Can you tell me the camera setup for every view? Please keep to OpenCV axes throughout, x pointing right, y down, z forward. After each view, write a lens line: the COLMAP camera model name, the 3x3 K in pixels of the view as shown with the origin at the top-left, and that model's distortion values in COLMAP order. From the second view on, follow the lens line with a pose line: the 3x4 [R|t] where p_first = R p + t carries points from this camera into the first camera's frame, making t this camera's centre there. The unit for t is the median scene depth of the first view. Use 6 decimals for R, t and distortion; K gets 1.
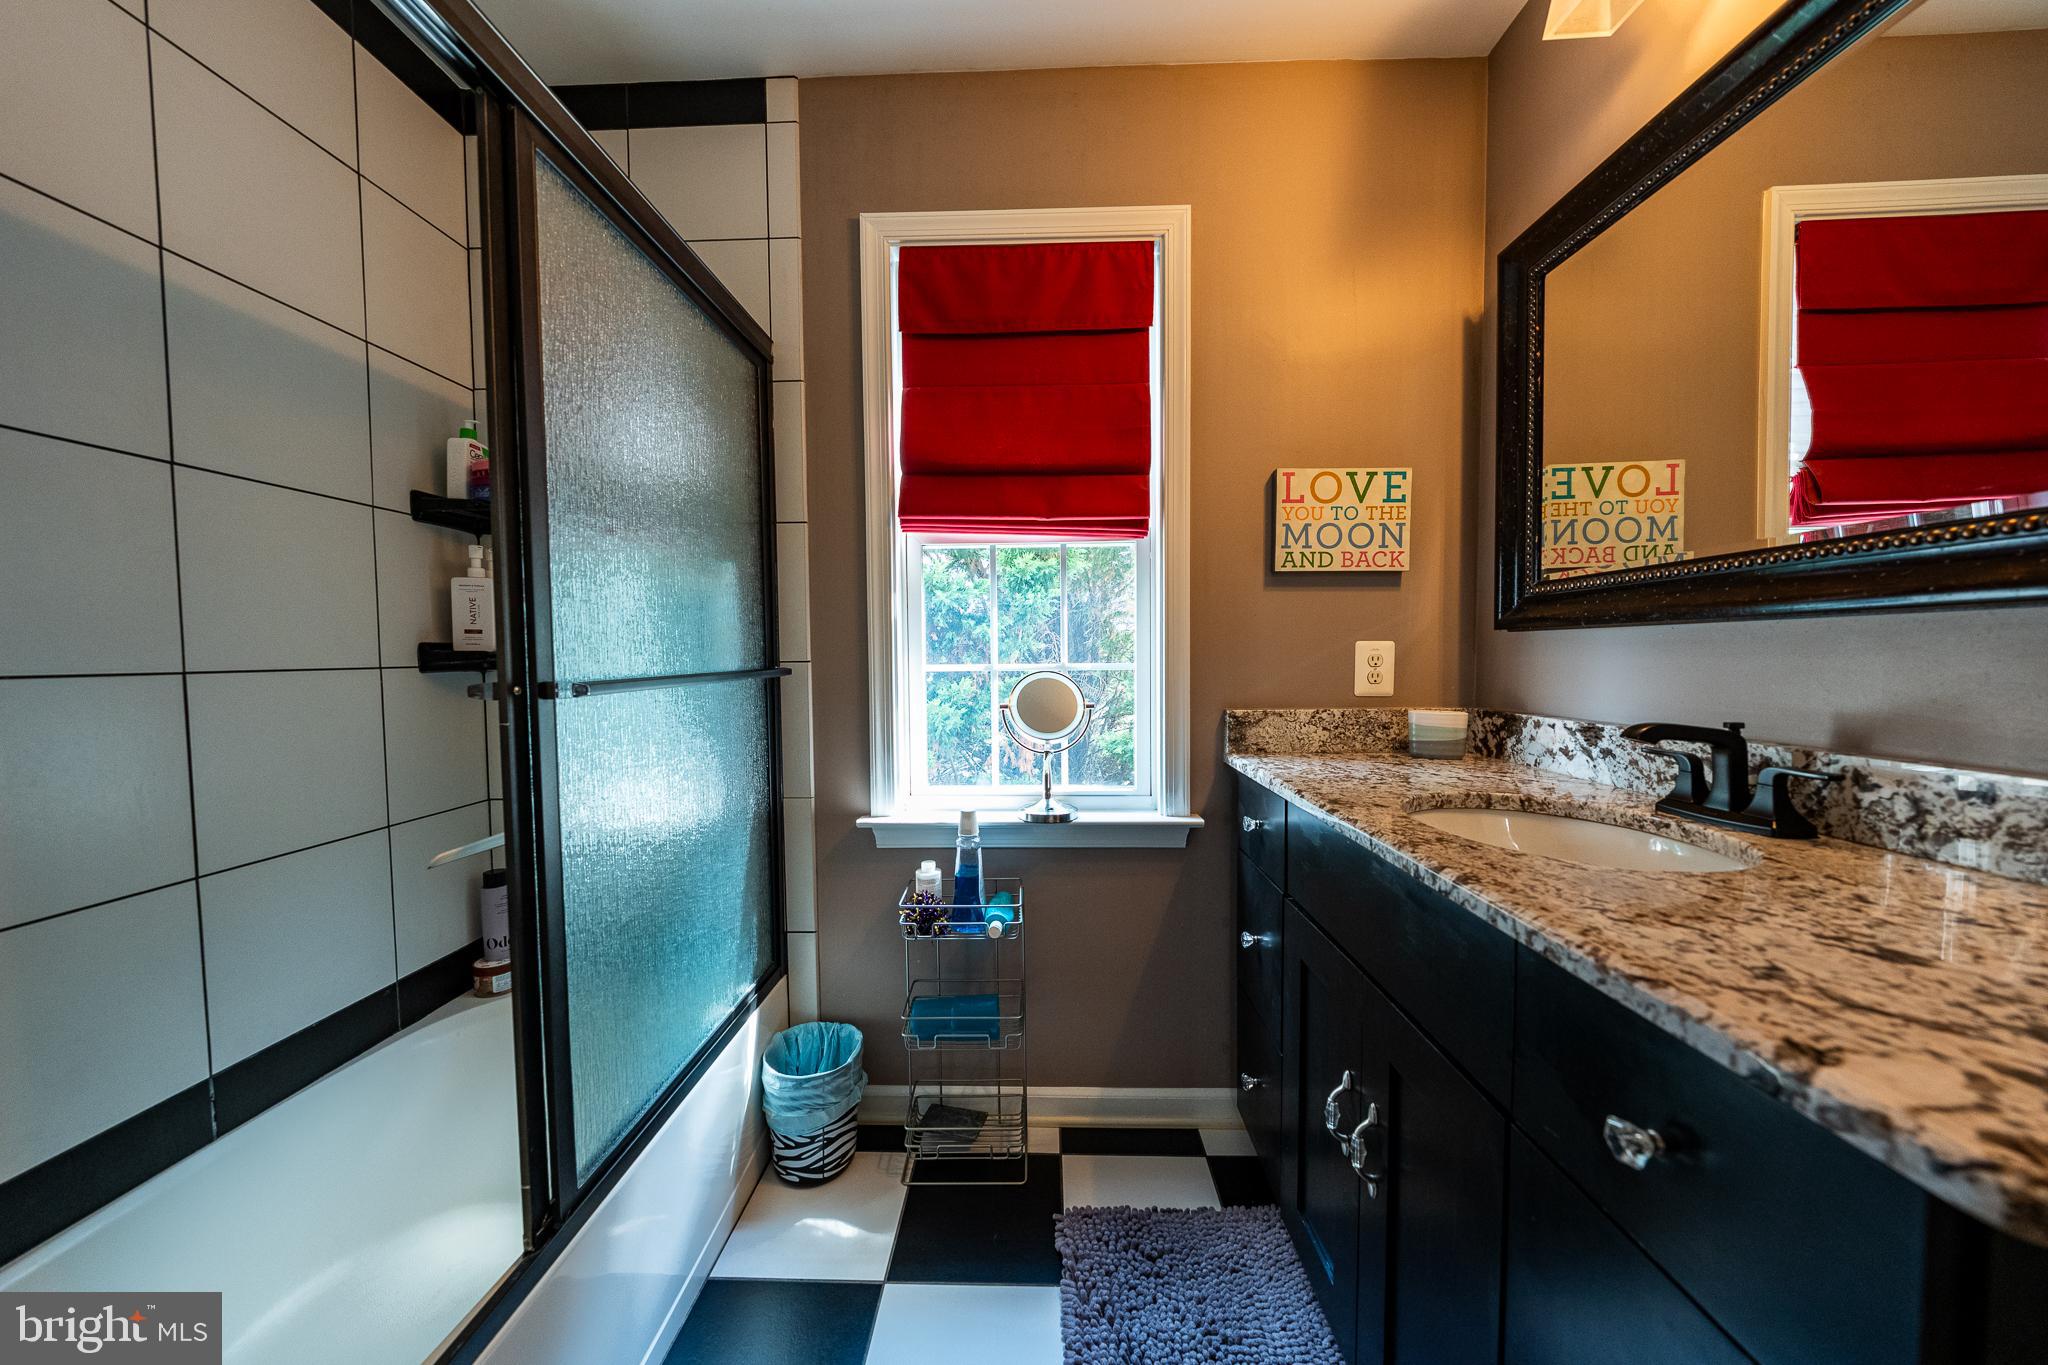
lens RADIAL K [[696.5, 0, 1024.0], [0, 696.5, 682.5], [0, 0, 1]] dist [-0.000452, -0.000072]
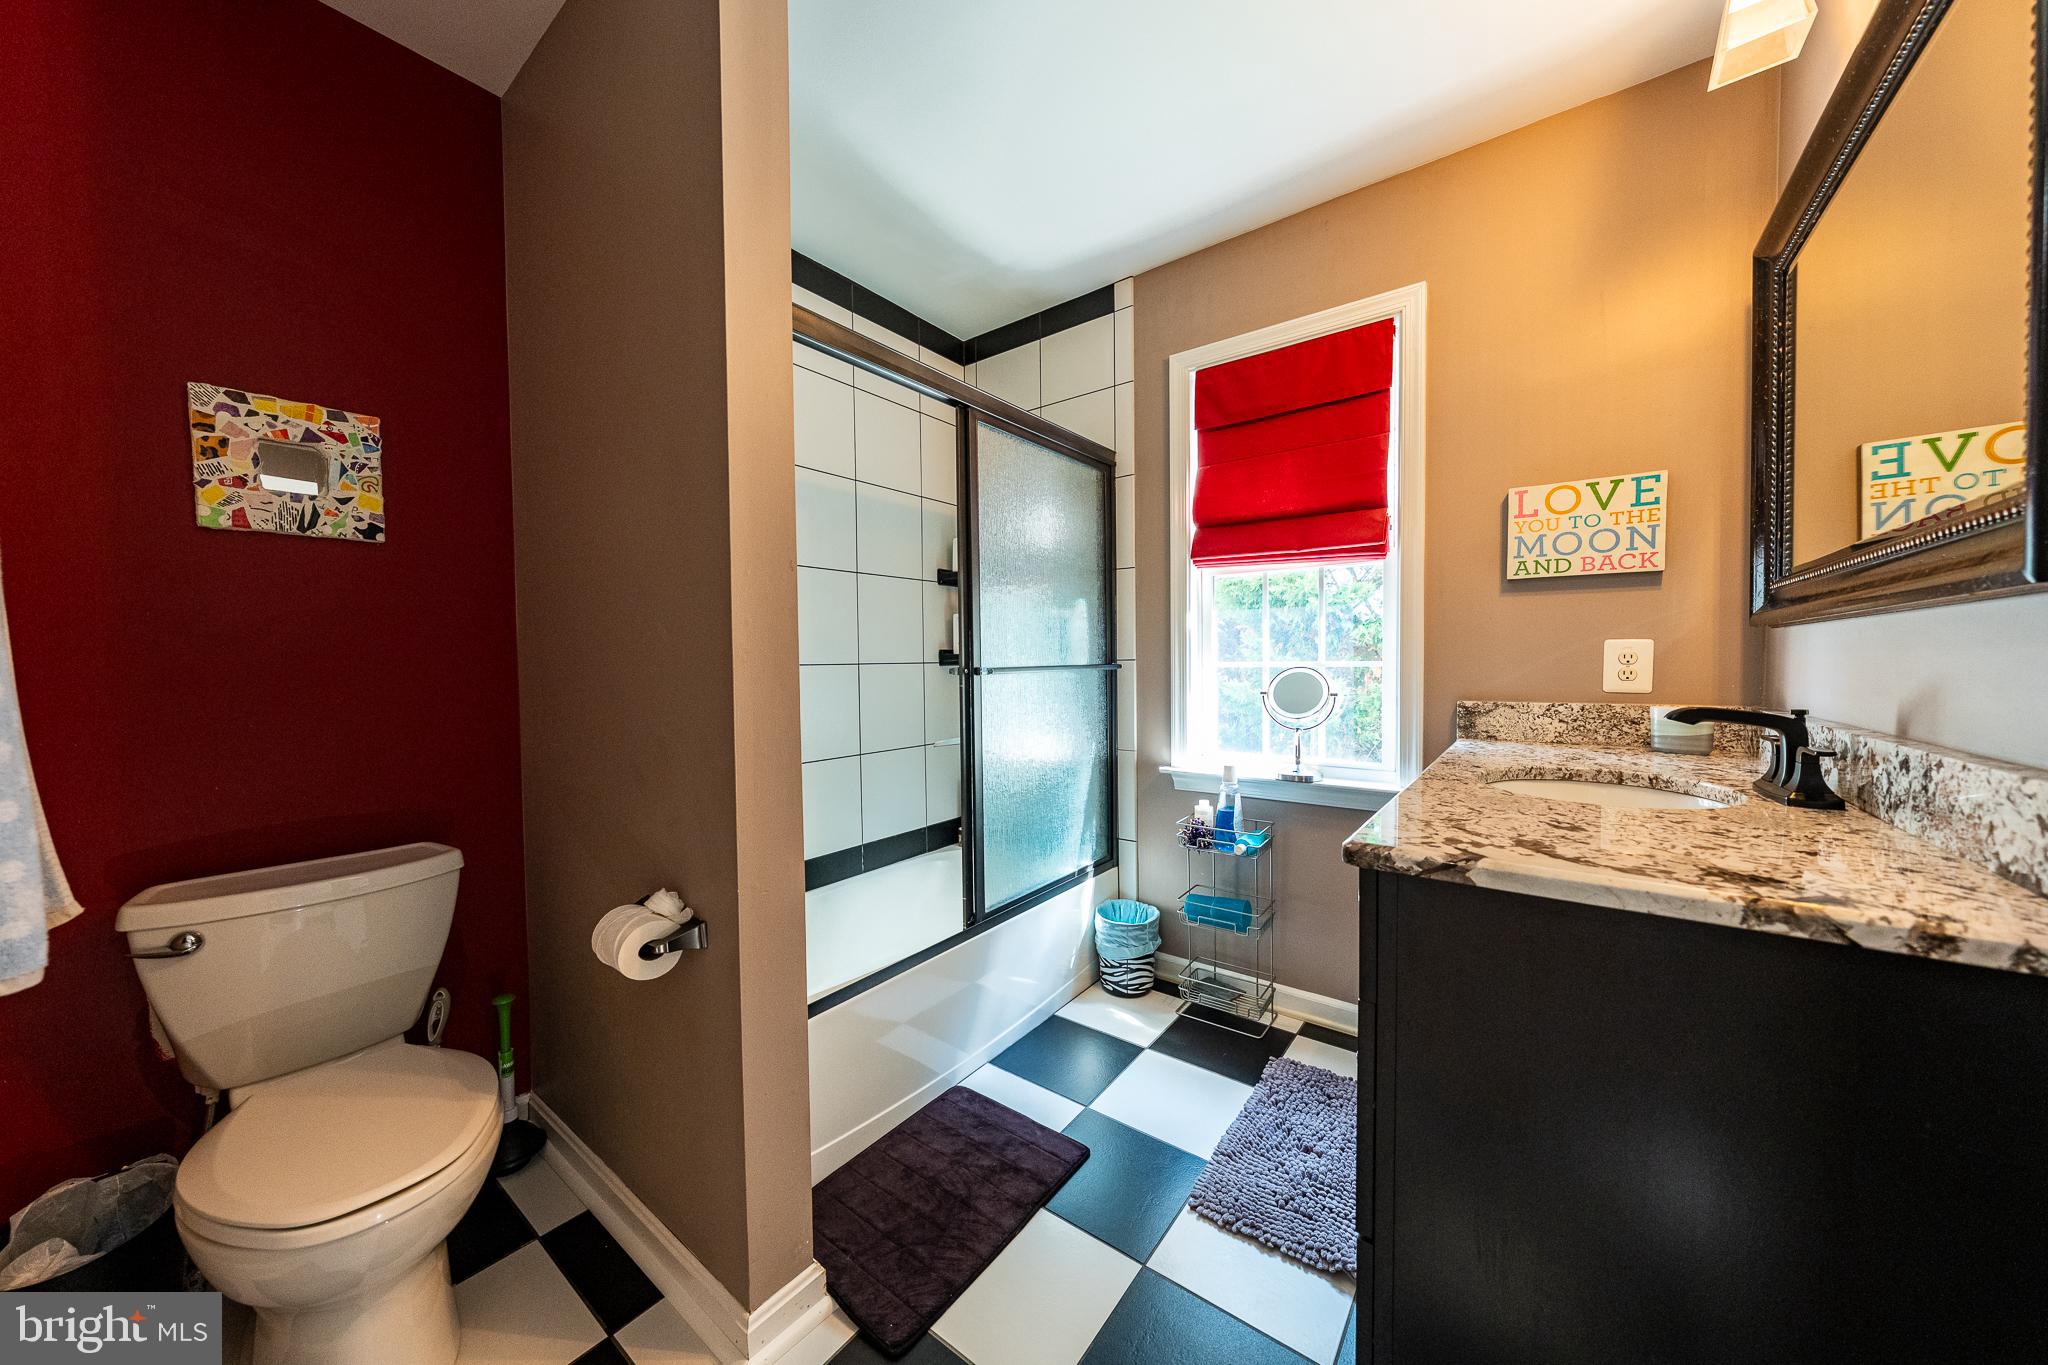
lens RADIAL K [[696.5, 0, 1024.0], [0, 696.5, 682.5], [0, 0, 1]] dist [-0.000452, -0.000072]
pose [[0.816209, 0.017684, -0.577486, 0.378704], [-0.020473, 0.999789, 0.001679, 0.021864], [0.577394, 0.010453, 0.816399, -0.375979]]
